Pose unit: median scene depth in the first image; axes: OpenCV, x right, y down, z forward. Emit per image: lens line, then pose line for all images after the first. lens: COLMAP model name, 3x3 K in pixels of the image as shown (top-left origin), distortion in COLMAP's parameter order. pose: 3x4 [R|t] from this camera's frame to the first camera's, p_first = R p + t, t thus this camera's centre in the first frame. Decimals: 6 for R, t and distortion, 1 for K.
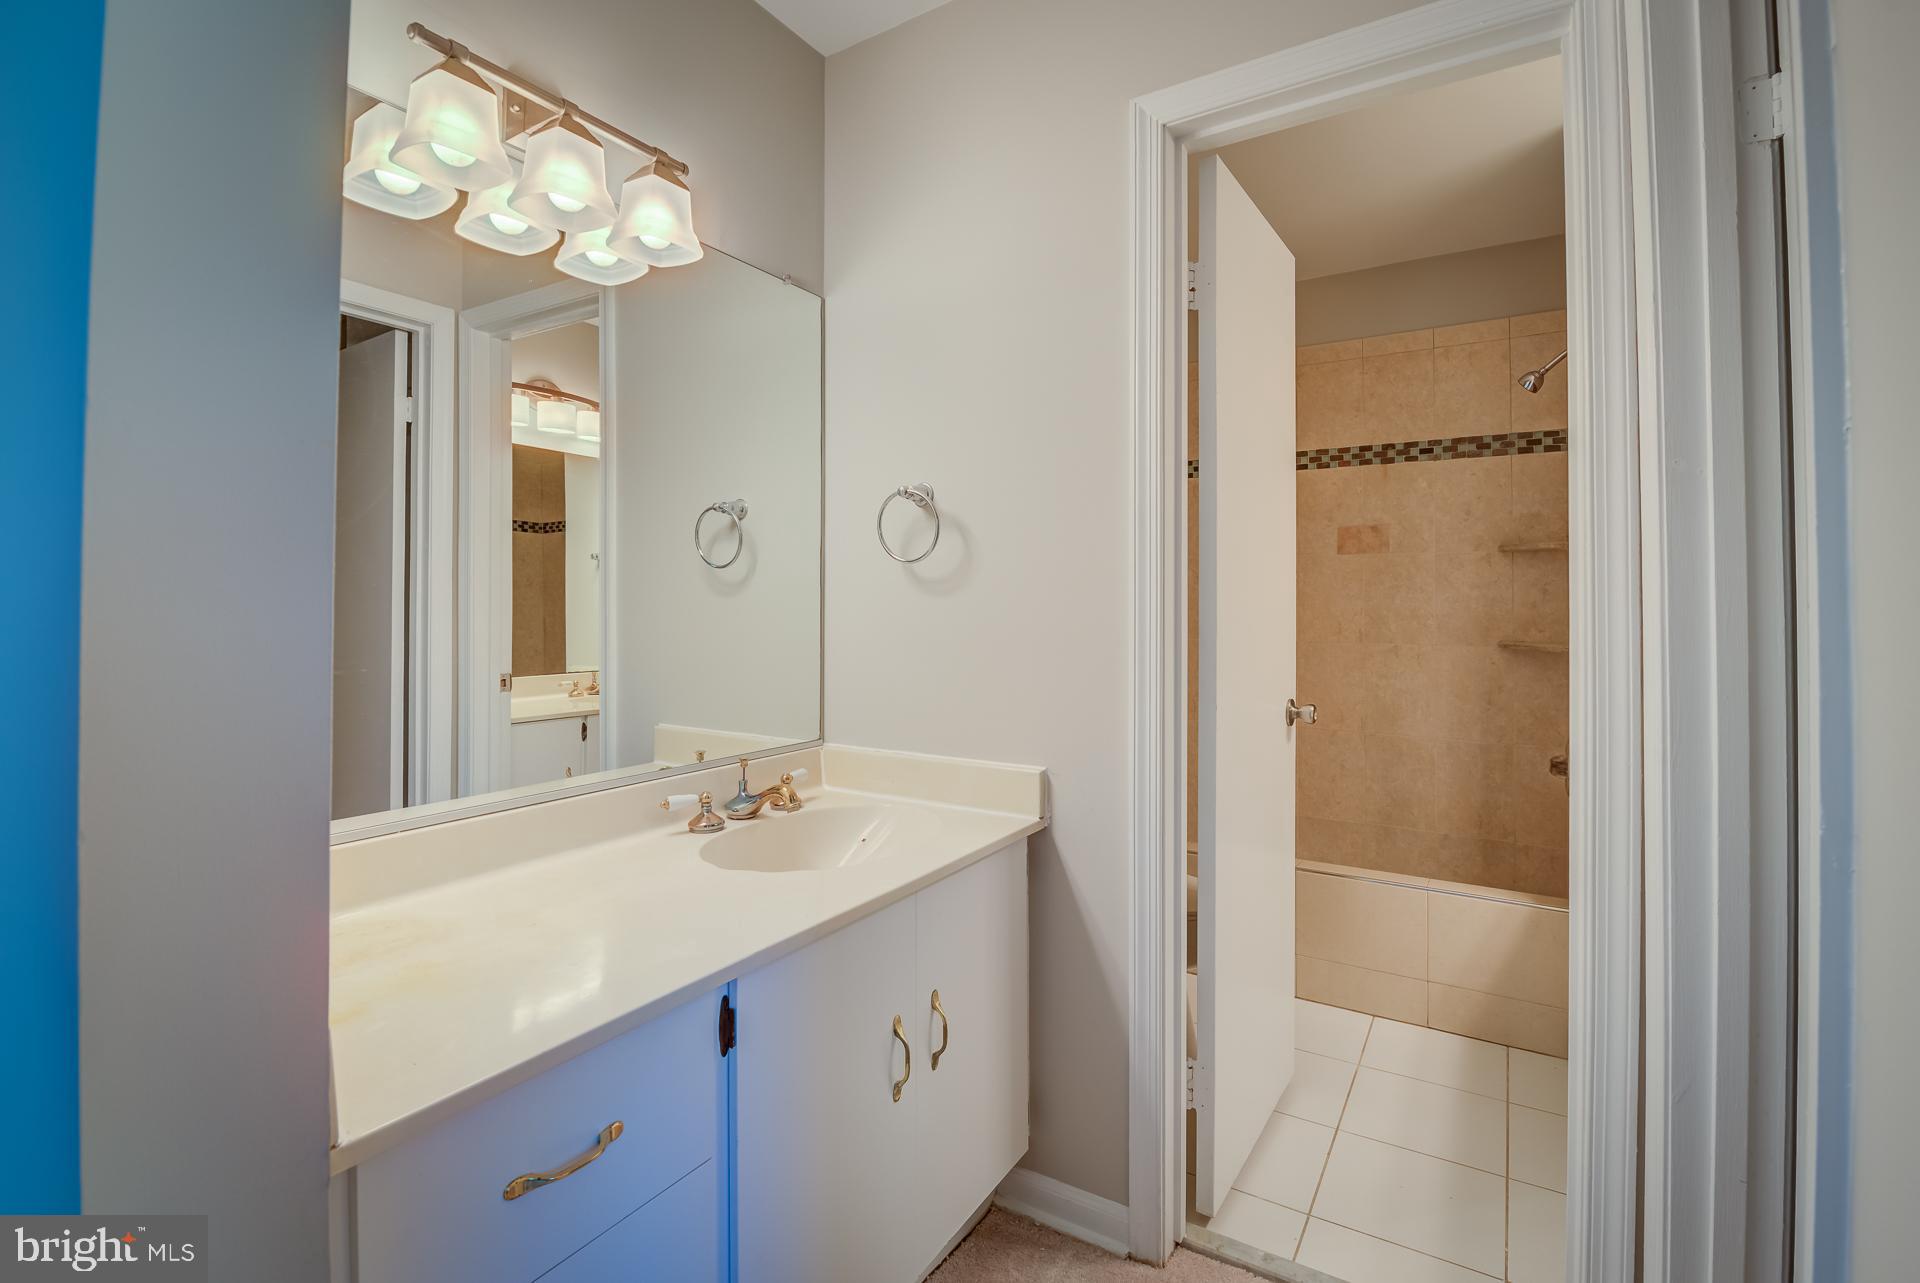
lens RADIAL K [[860.8, 0, 974.3], [0, 860.8, 595.5], [0, 0, 1]] dist [-0.022503, -0.000320]
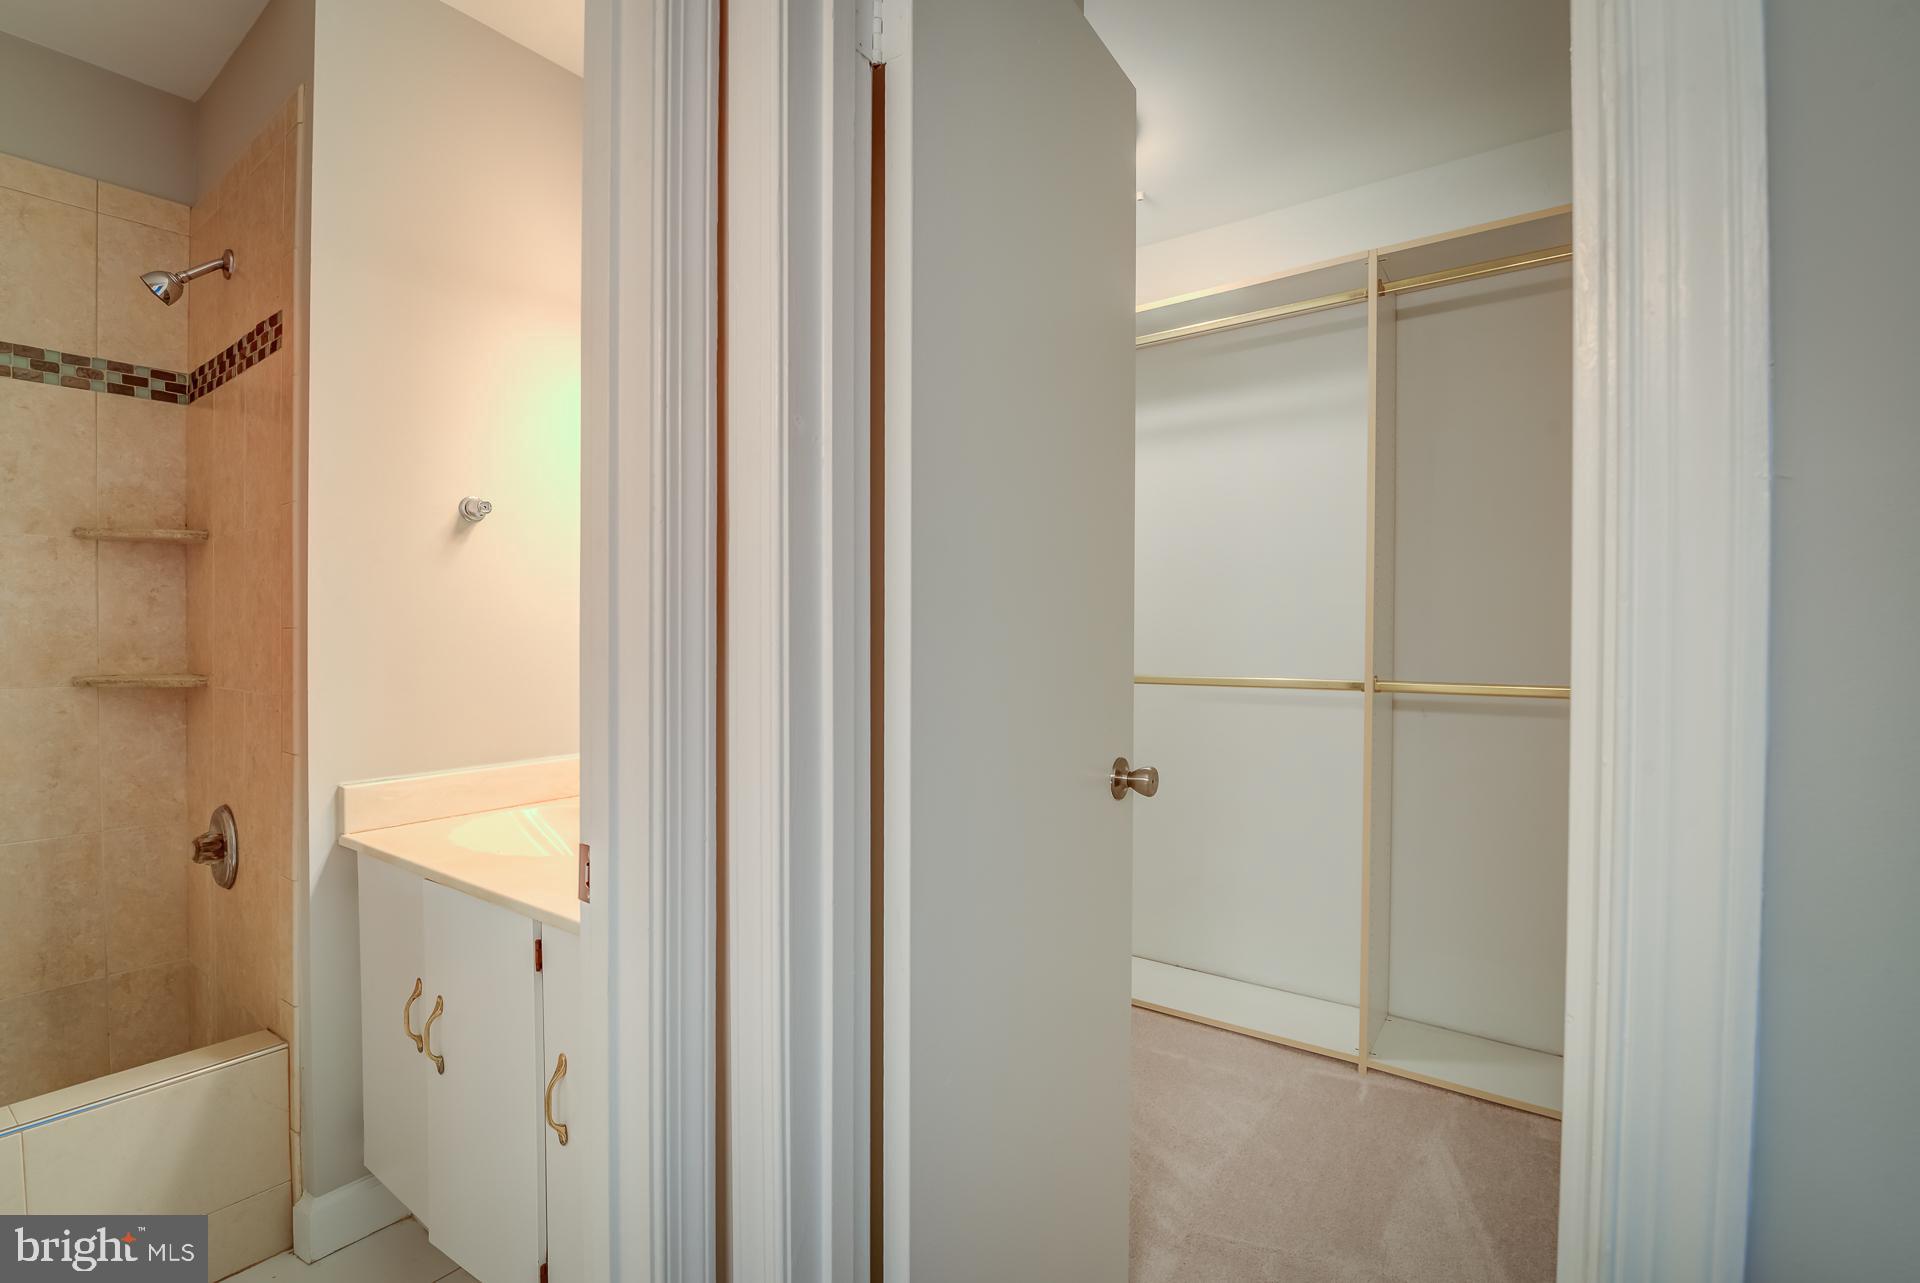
lens RADIAL K [[860.8, 0, 960.4], [0, 860.8, 637.9], [0, 0, 1]] dist [-0.022503, -0.000320]
pose [[0.070538, -0.015270, 0.997392, 0.032193], [-0.009909, 0.999823, 0.016008, 0.007513], [-0.997460, -0.011013, 0.070374, 0.290328]]
